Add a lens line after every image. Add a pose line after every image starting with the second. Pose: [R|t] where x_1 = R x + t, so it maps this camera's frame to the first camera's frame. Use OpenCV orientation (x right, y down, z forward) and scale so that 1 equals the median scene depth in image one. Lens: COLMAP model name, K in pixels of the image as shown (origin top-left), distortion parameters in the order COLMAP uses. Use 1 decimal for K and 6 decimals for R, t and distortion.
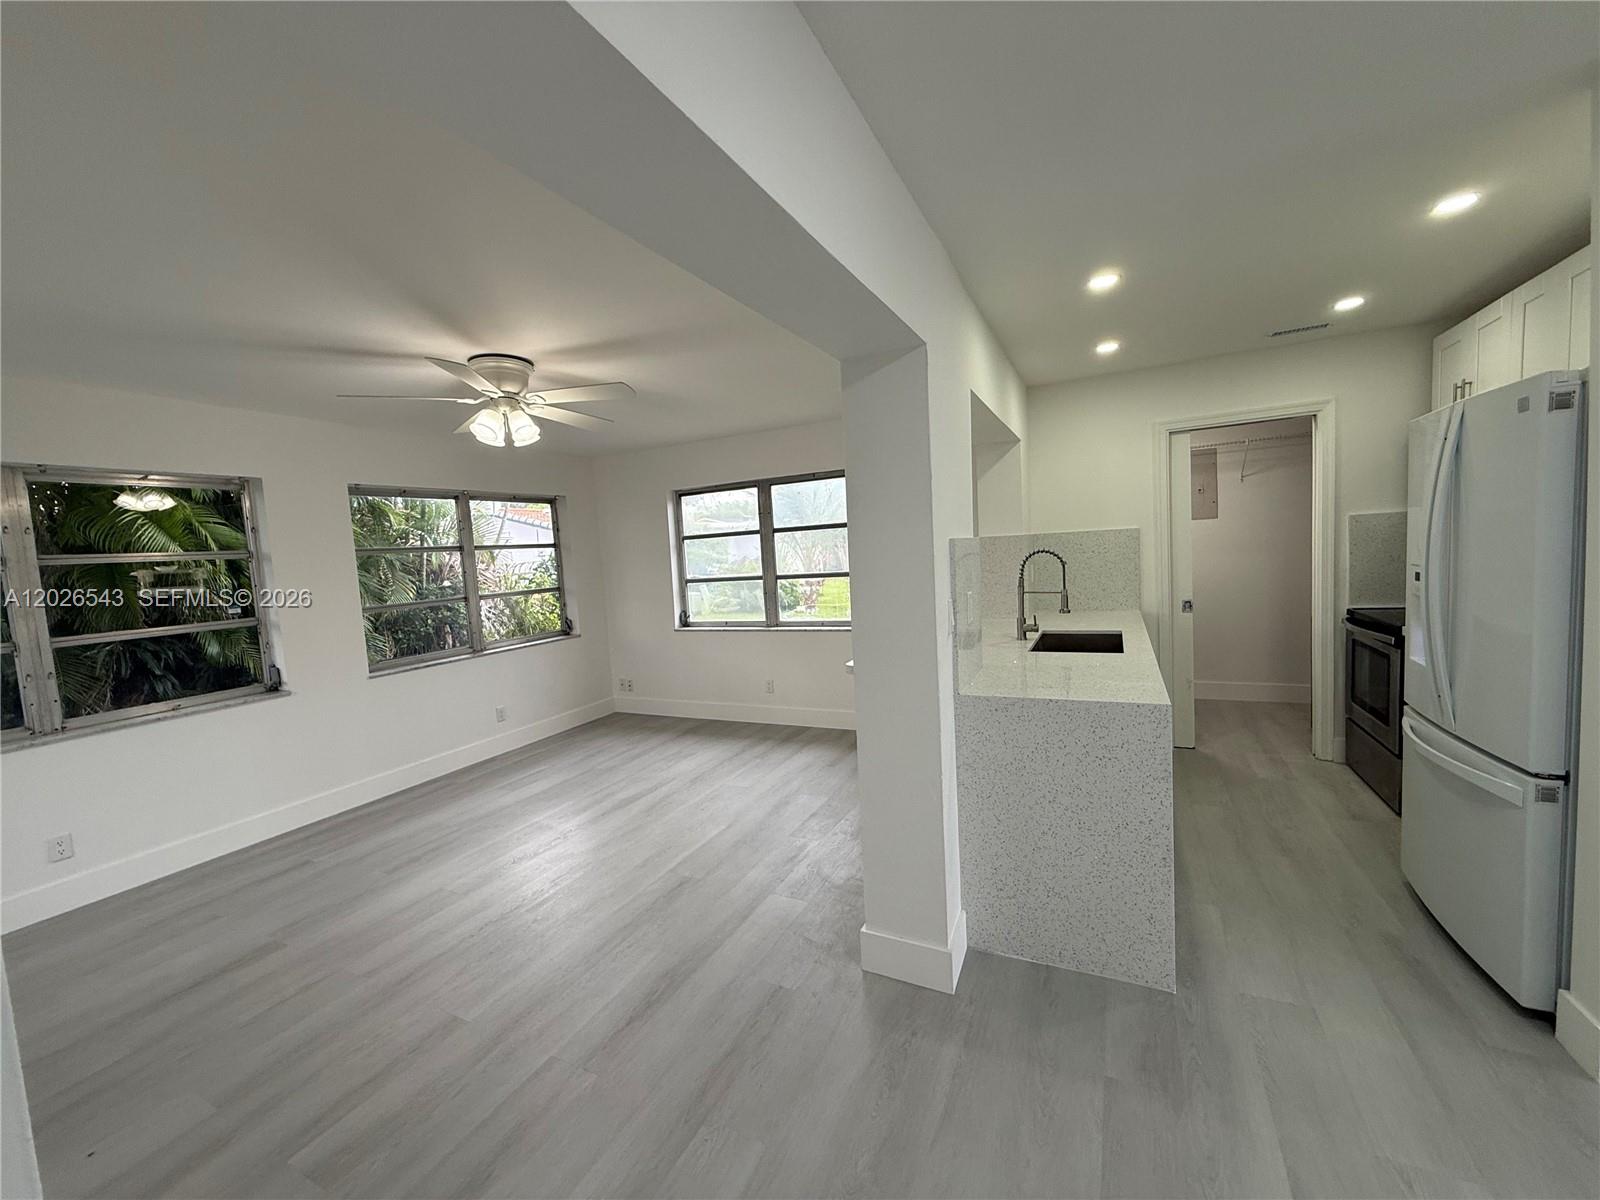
lens RADIAL K [[638.7, 0, 793.8], [0, 638.7, 597.5], [0, 0, 1]] dist [0.001238, -0.000086]
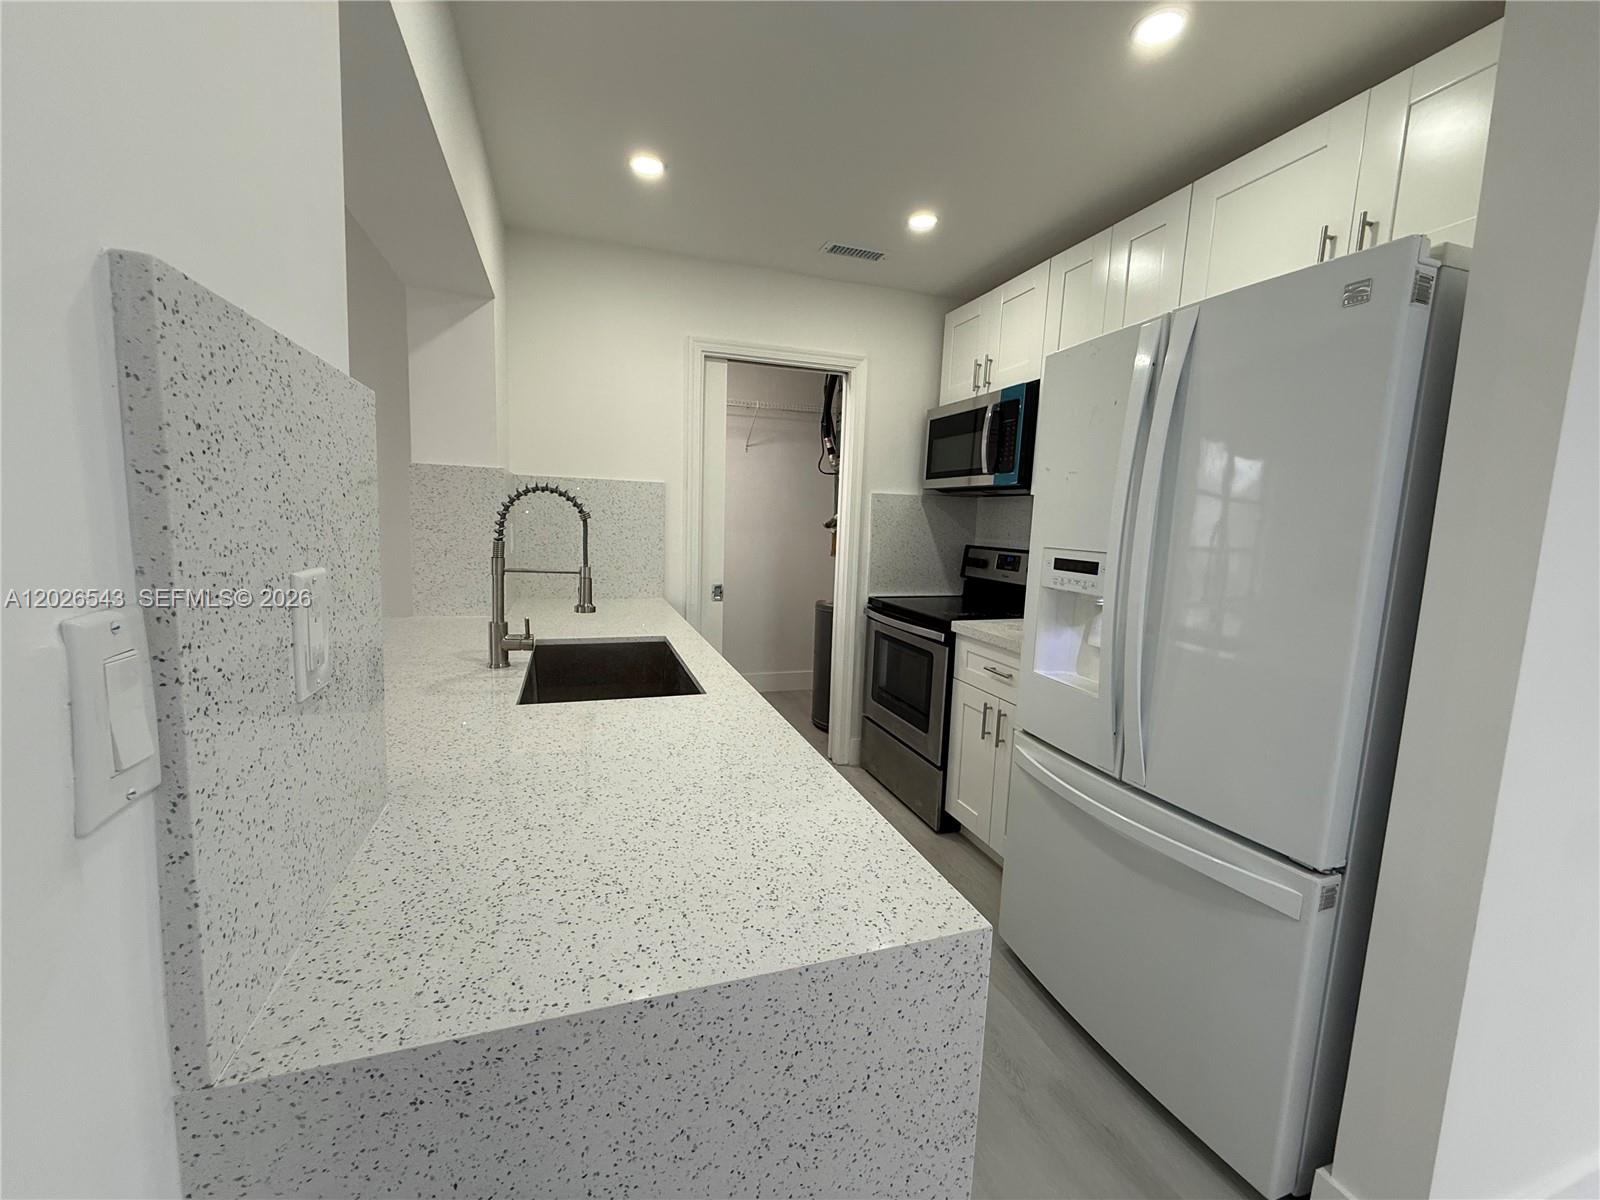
lens RADIAL K [[638.7, 0, 793.8], [0, 638.7, 597.5], [0, 0, 1]] dist [0.001238, -0.000086]
pose [[0.698823, -0.006083, 0.715269, 0.144100], [-0.021651, 0.999326, 0.029652, -0.005860], [-0.714967, -0.036208, 0.698220, 0.434919]]
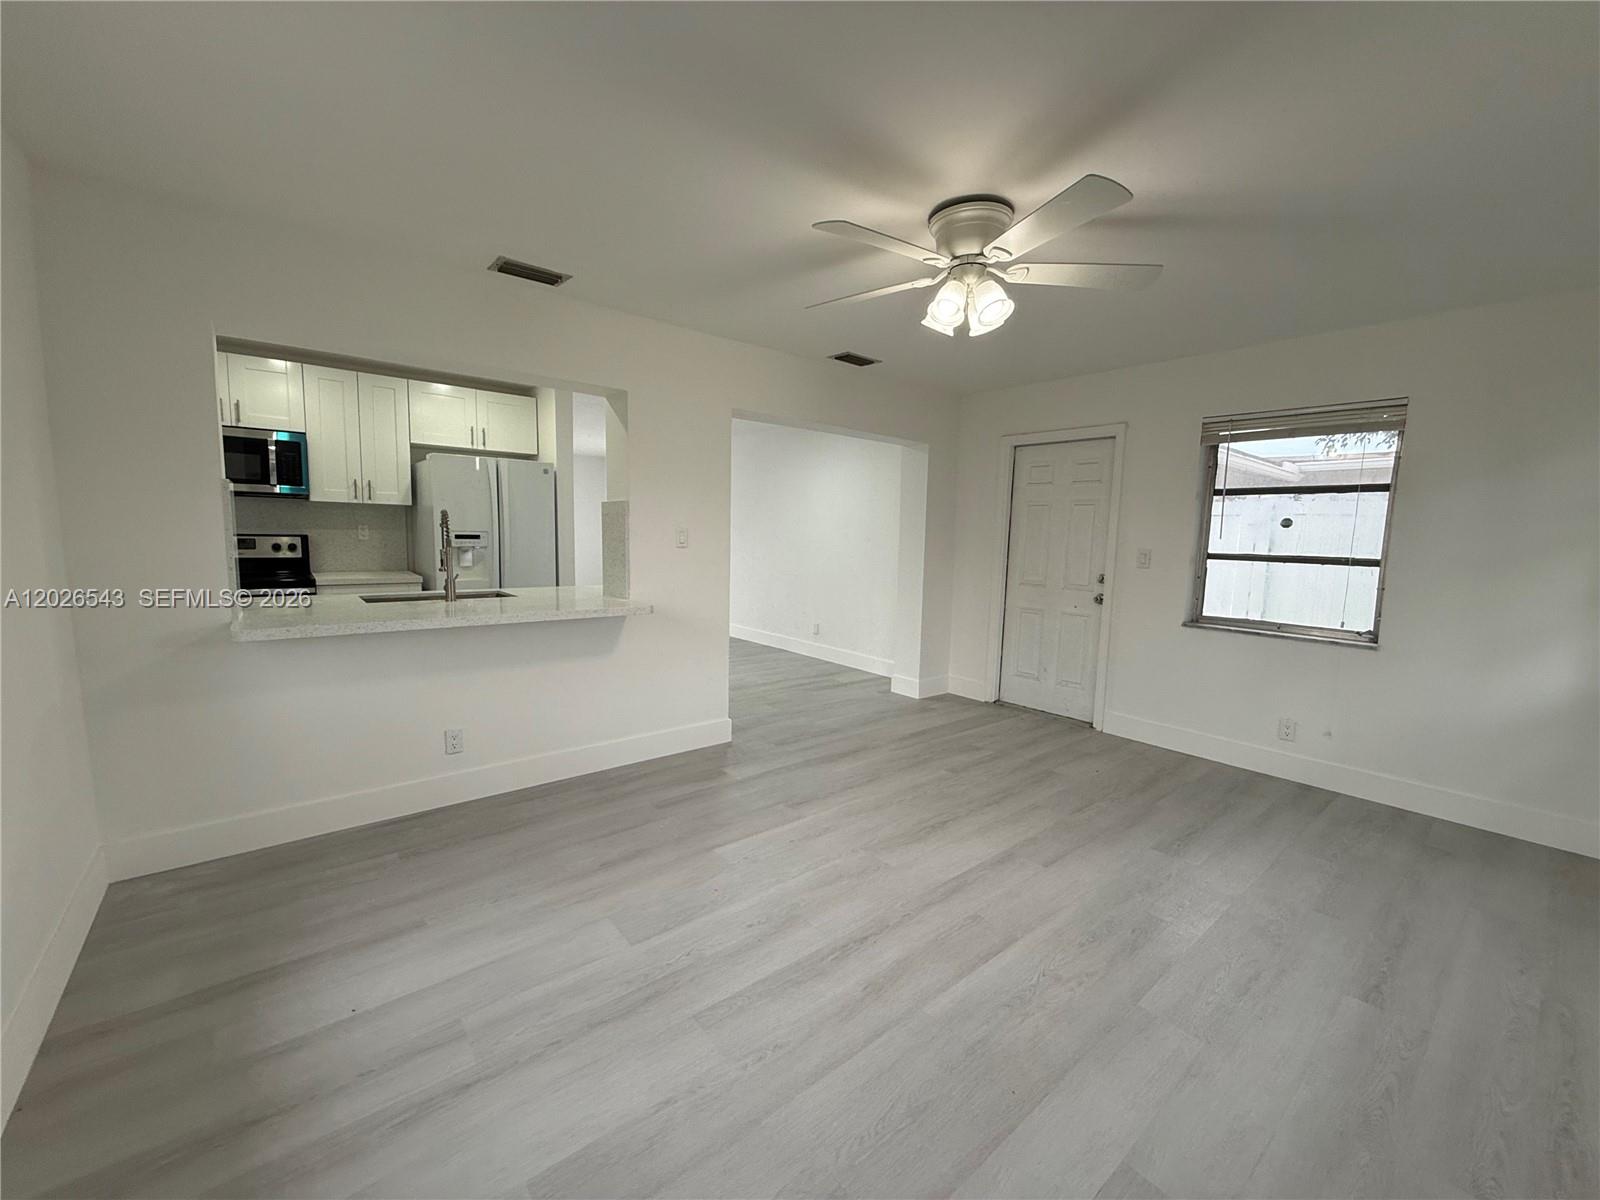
lens RADIAL K [[635.2, 0, 793.8], [0, 635.2, 600.3], [0, 0, 1]] dist [-0.000944, -0.000147]
pose [[-0.914211, -0.005606, 0.405199, -0.462986], [0.062117, 0.986149, 0.153790, -0.046980], [-0.400449, 0.165766, -0.901200, 1.467769]]
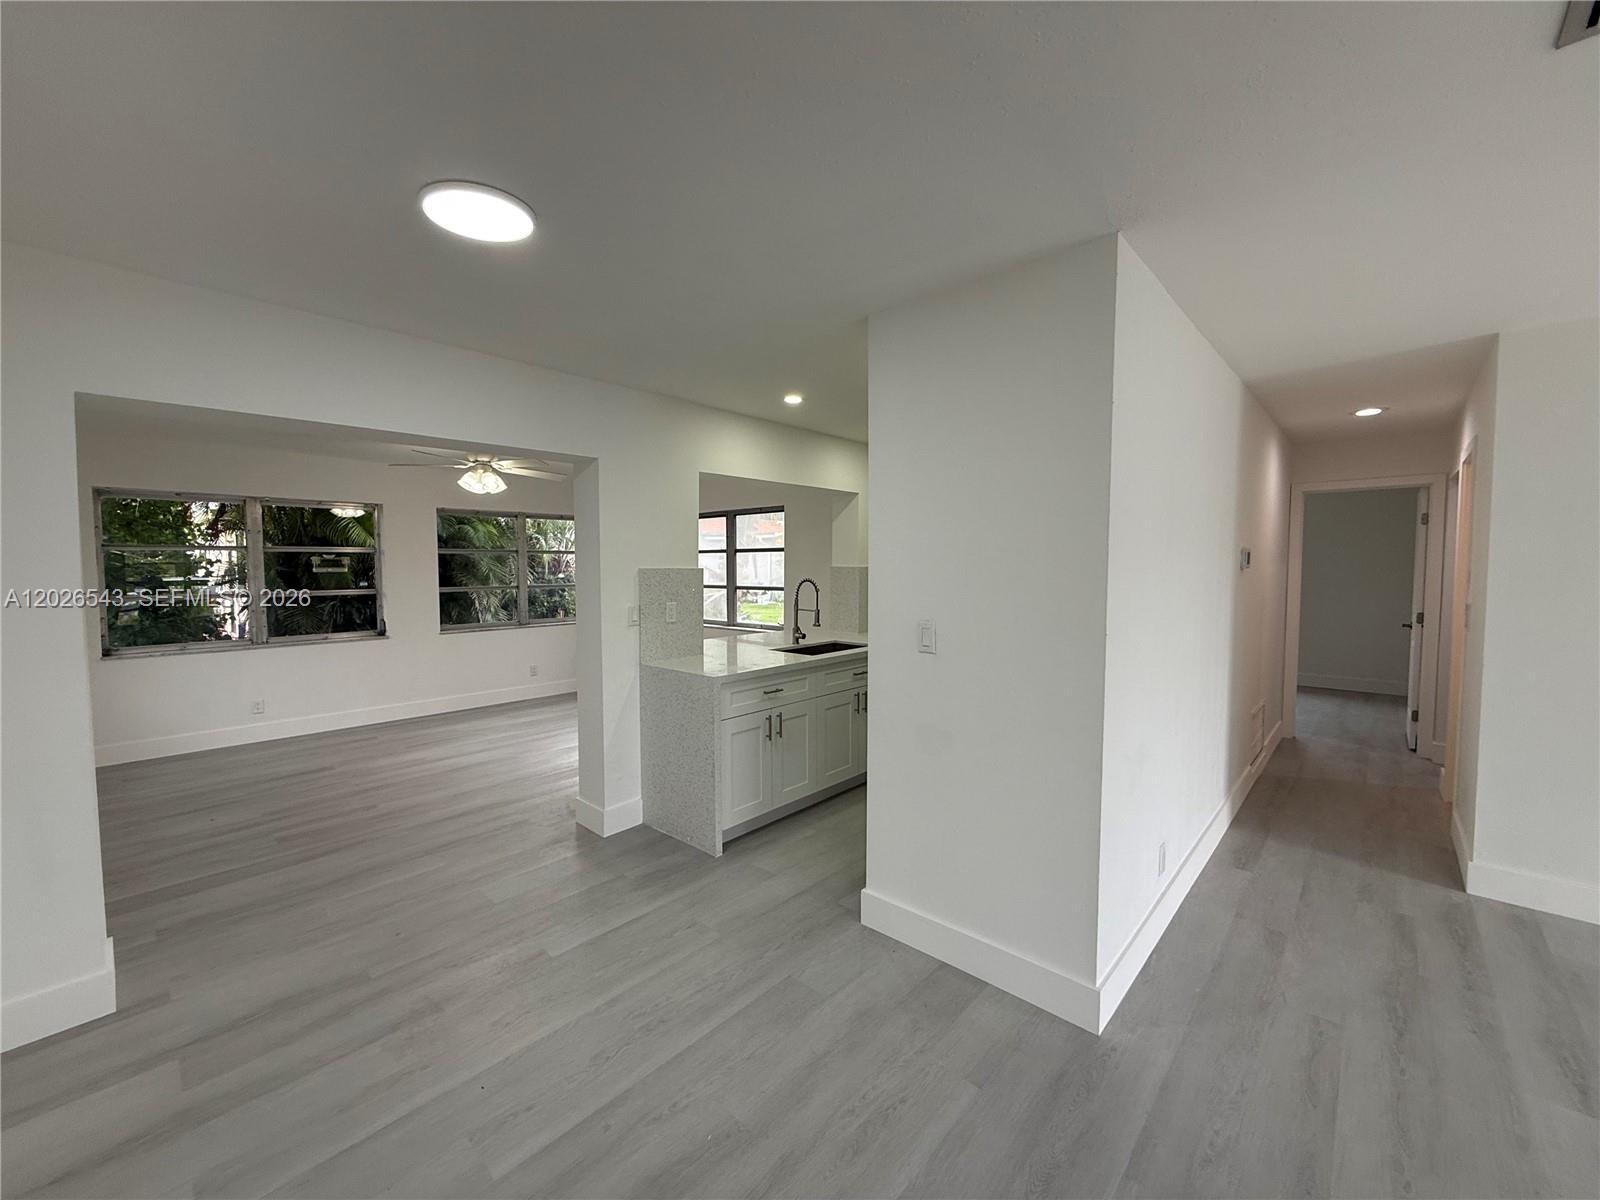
lens RADIAL K [[635.2, 0, 793.8], [0, 635.2, 600.3], [0, 0, 1]] dist [-0.000944, -0.000147]
pose [[0.959563, 0.074810, -0.271370, 0.627118], [-0.077338, 0.997004, 0.001383, -0.024943], [0.270661, 0.019660, 0.962474, -0.271062]]
